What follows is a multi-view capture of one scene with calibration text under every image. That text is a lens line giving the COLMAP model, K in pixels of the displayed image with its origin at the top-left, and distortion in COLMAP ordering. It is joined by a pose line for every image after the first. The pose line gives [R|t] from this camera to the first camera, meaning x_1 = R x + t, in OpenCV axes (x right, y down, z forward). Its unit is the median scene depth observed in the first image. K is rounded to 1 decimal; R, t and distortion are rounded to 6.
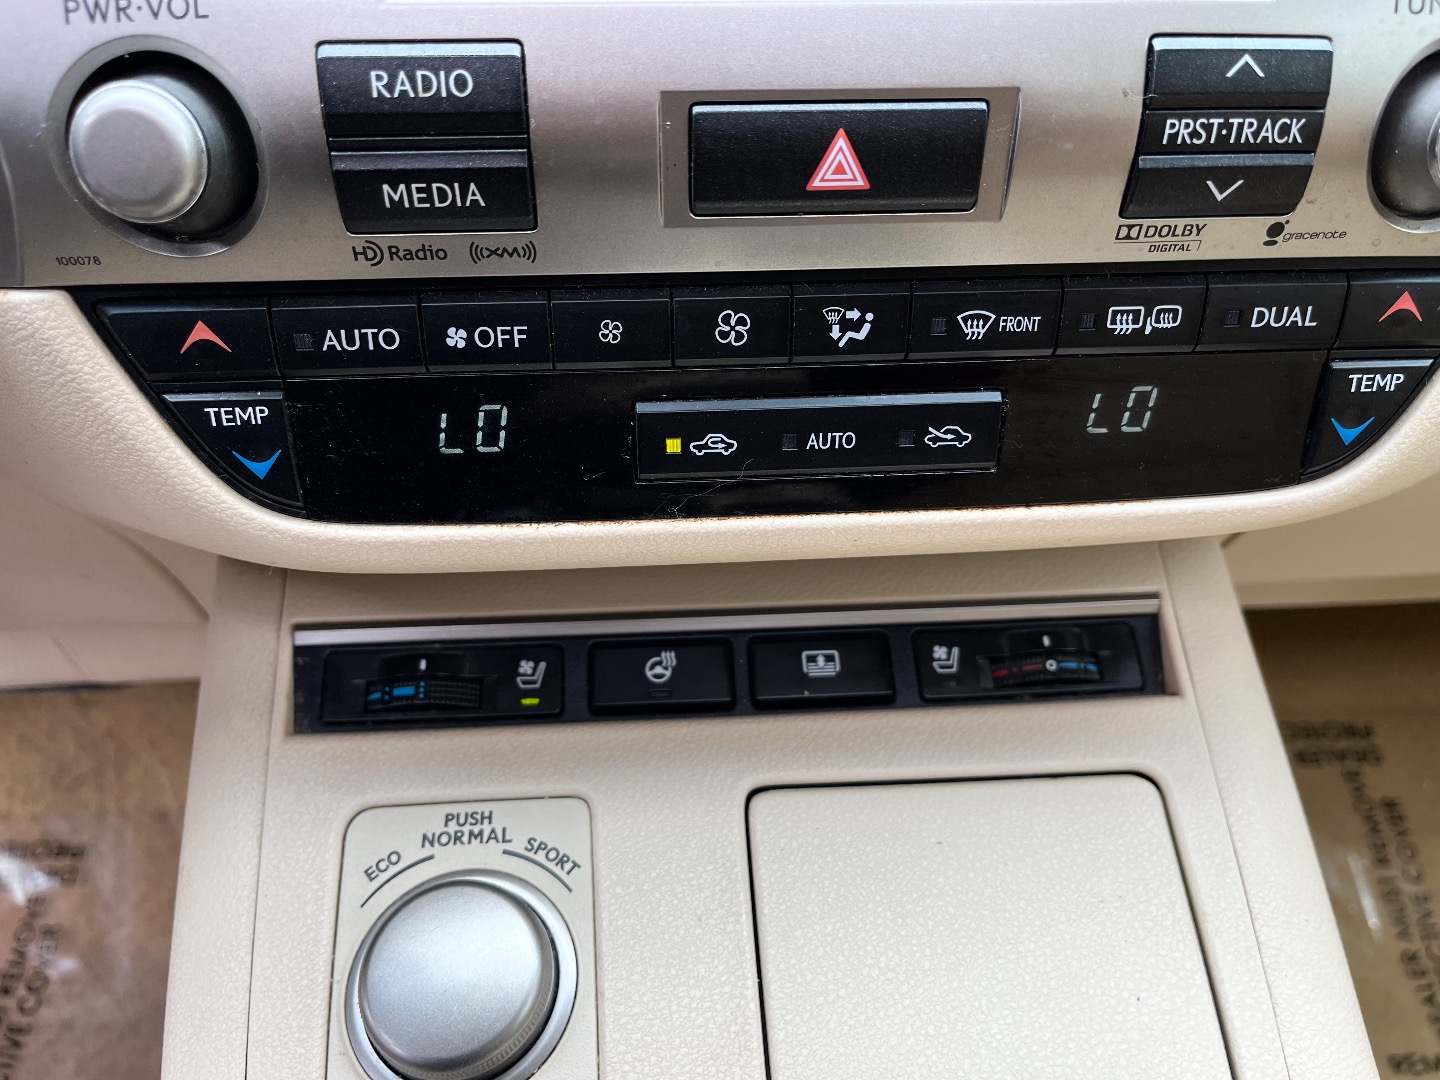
lens RADIAL K [[1076.4, 0, 722.9], [0, 1076.4, 560.2], [0, 0, 1]] dist [0.053009, -0.079548]
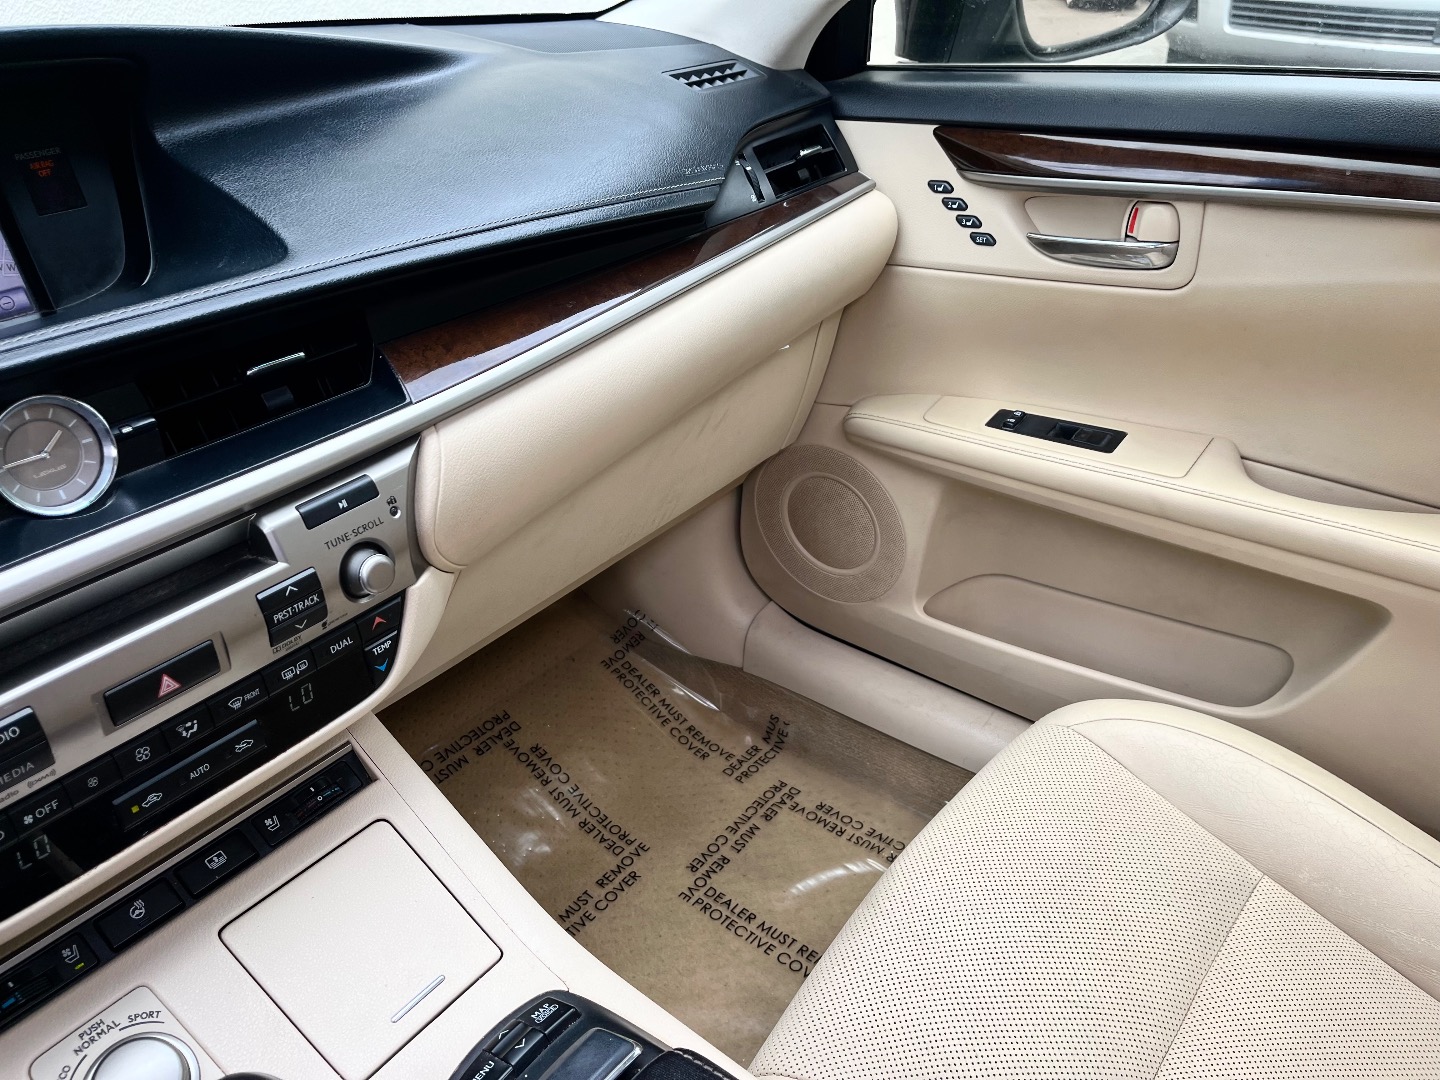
lens RADIAL K [[1105.7, 0, 724.5], [0, 1105.7, 519.1], [0, 0, 1]] dist [0.086373, -0.113878]
pose [[0.656732, -0.374007, 0.654845, -0.563430], [0.436069, 0.896794, 0.074867, -0.292990], [-0.615262, 0.236390, 0.752045, -1.755658]]
